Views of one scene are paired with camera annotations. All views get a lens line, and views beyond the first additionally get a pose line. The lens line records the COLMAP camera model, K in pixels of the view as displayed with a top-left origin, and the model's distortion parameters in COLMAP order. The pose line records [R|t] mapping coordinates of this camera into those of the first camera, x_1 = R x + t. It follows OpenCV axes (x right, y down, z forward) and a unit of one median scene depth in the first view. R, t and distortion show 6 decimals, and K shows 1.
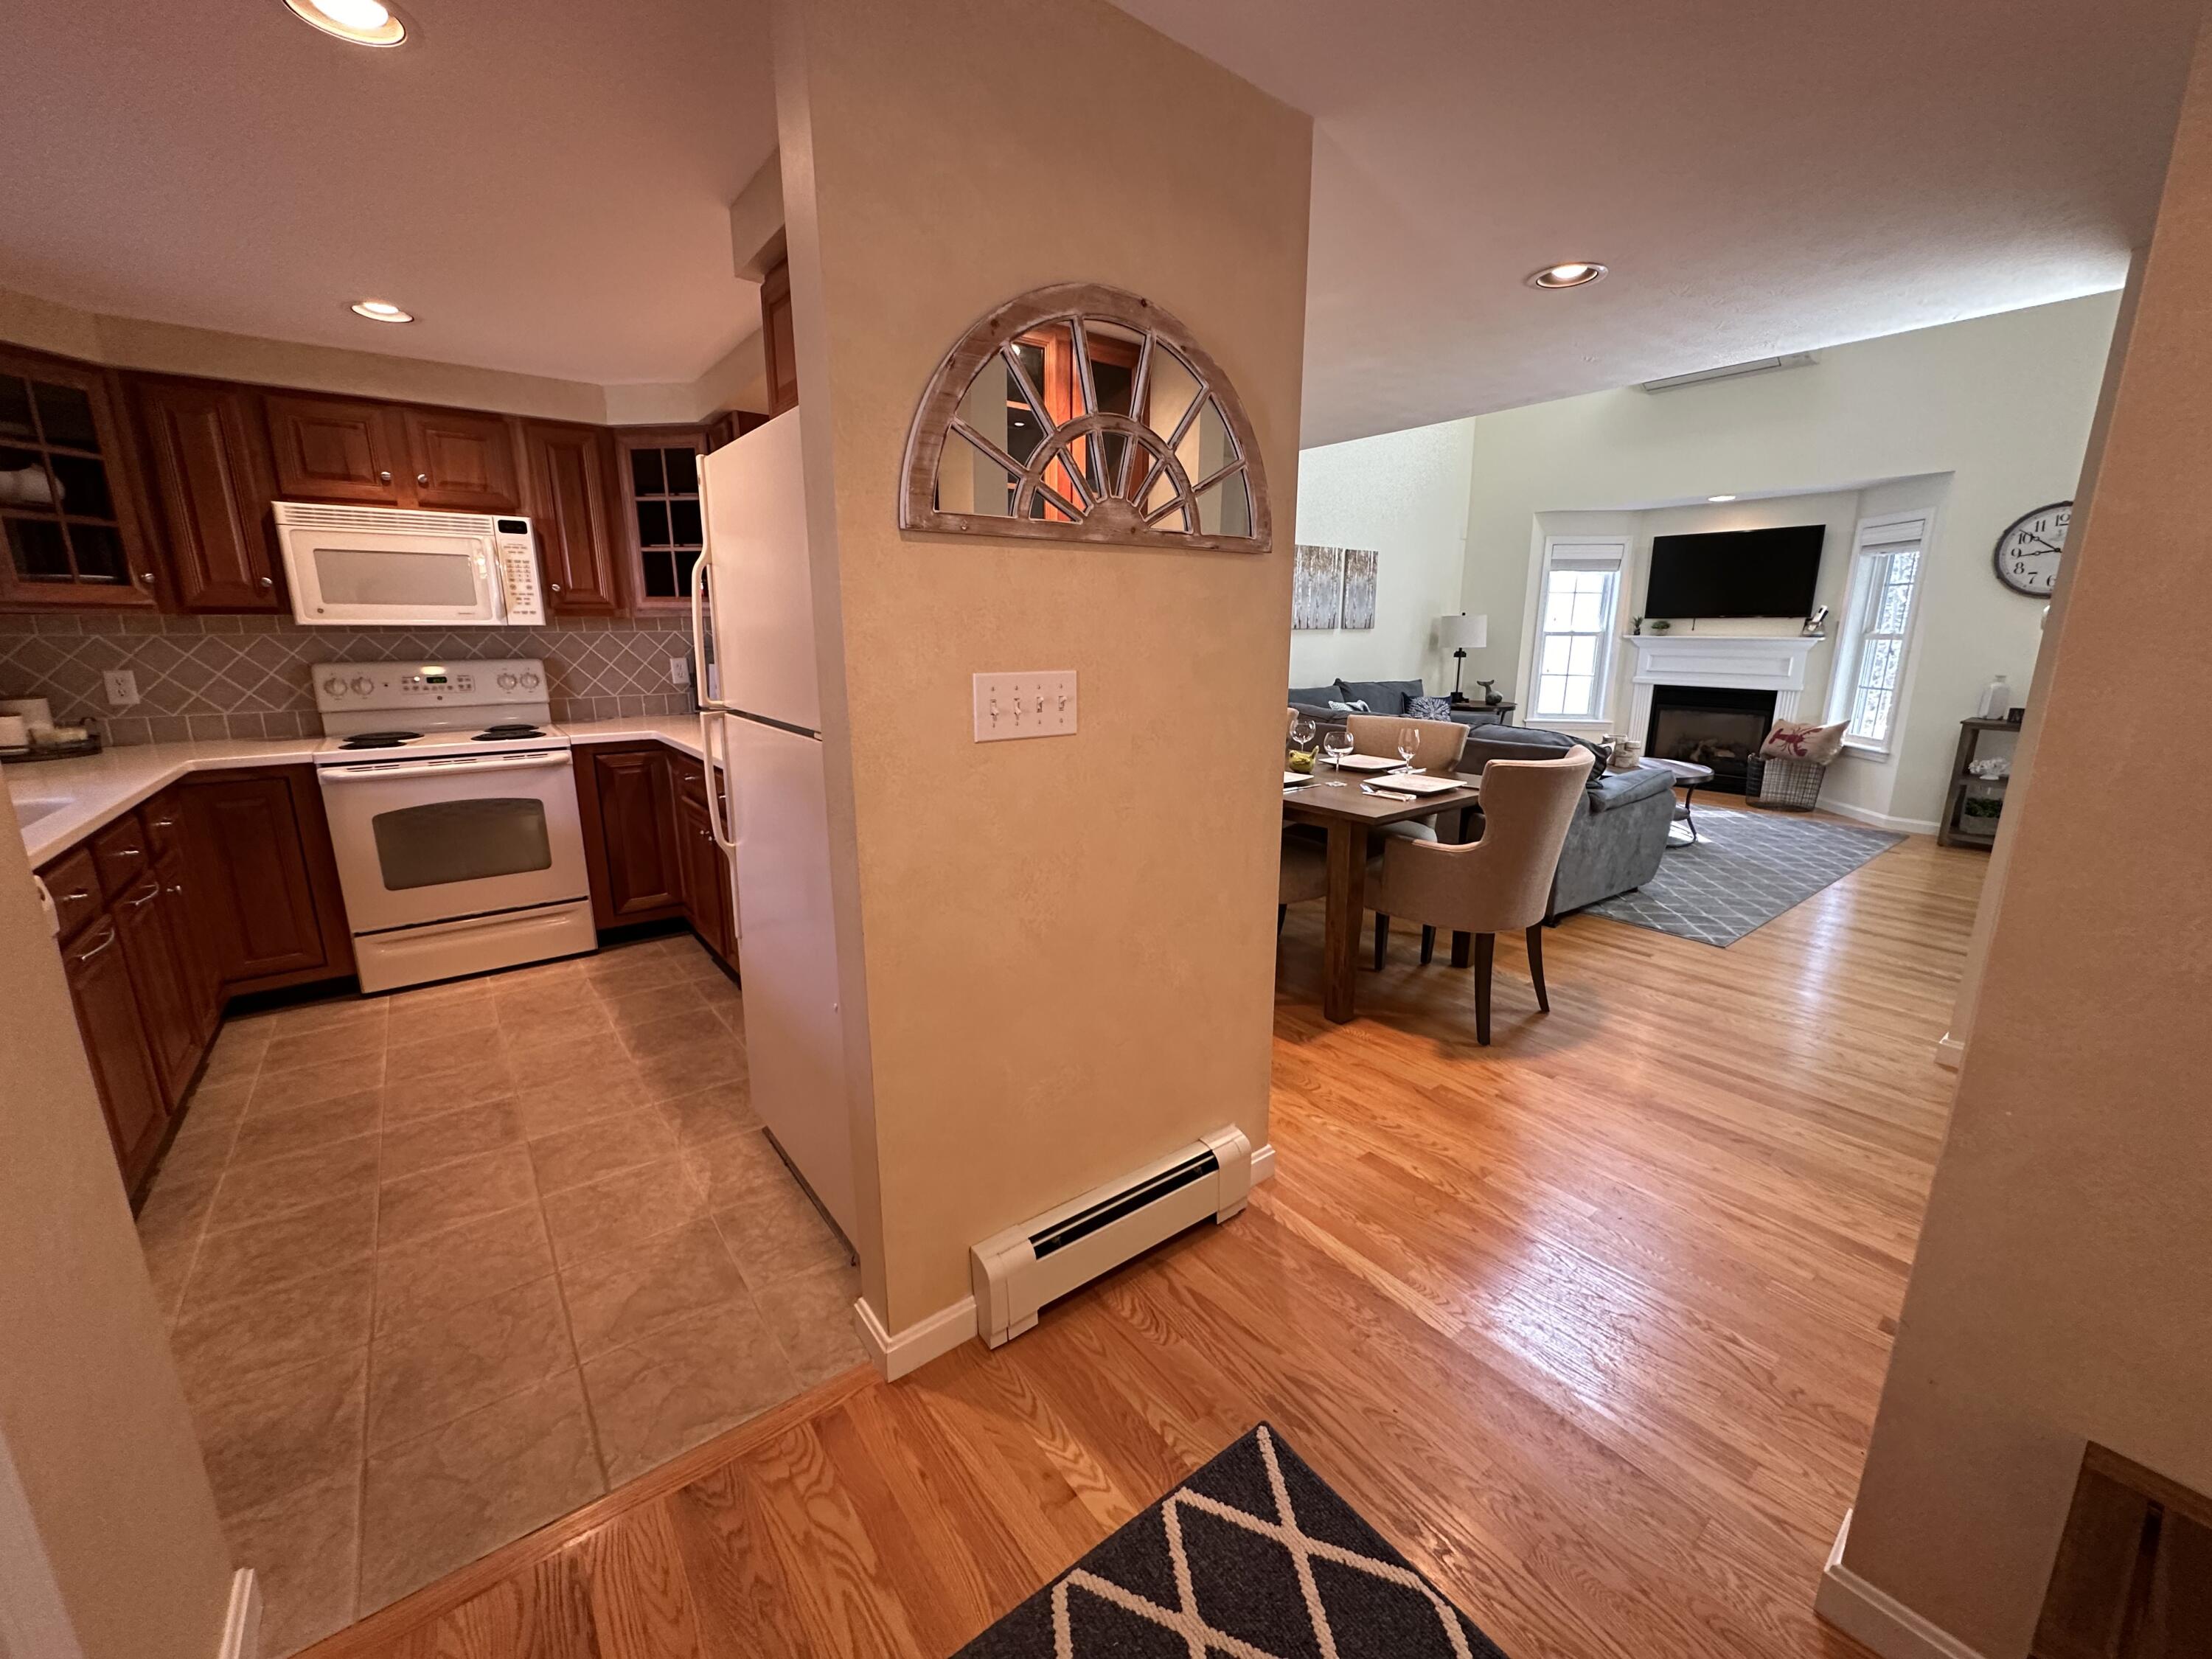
lens RADIAL K [[880.1, 0, 1106.0], [0, 880.1, 830.5], [0, 0, 1]] dist [-0.003800, 0.000671]
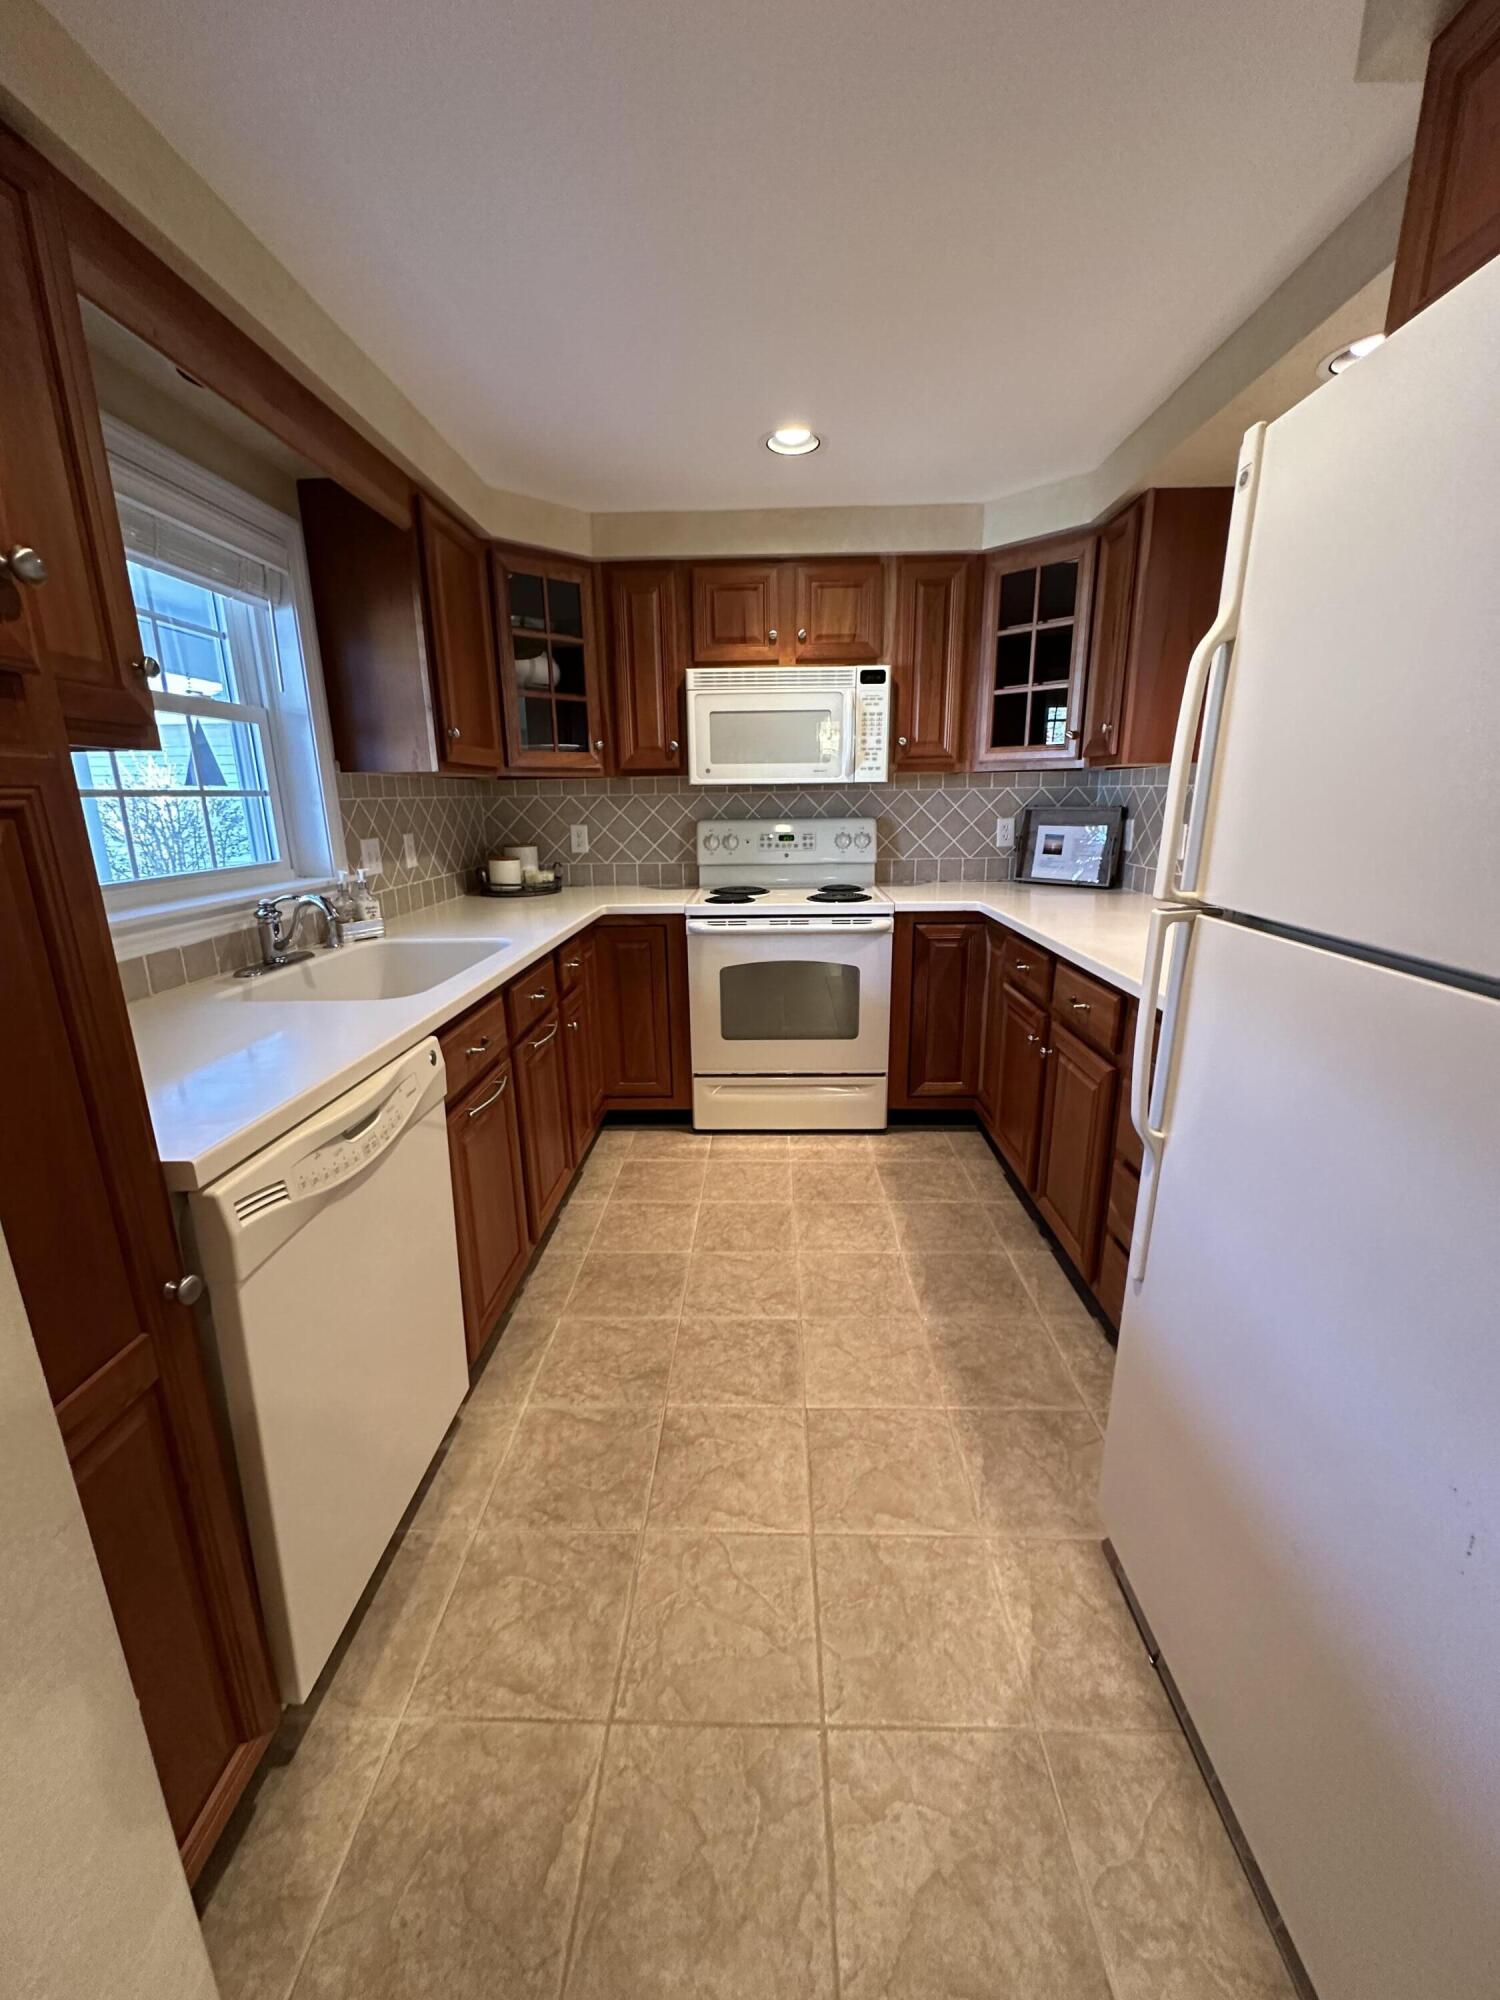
lens RADIAL K [[795.8, 0, 749.7], [0, 795.8, 1004.9], [0, 0, 1]] dist [-0.003800, 0.000671]
pose [[0.775147, 0.149820, -0.613760, -0.229955], [-0.128622, 0.988553, 0.078865, -0.054210], [0.618549, 0.017811, 0.785544, 0.289777]]
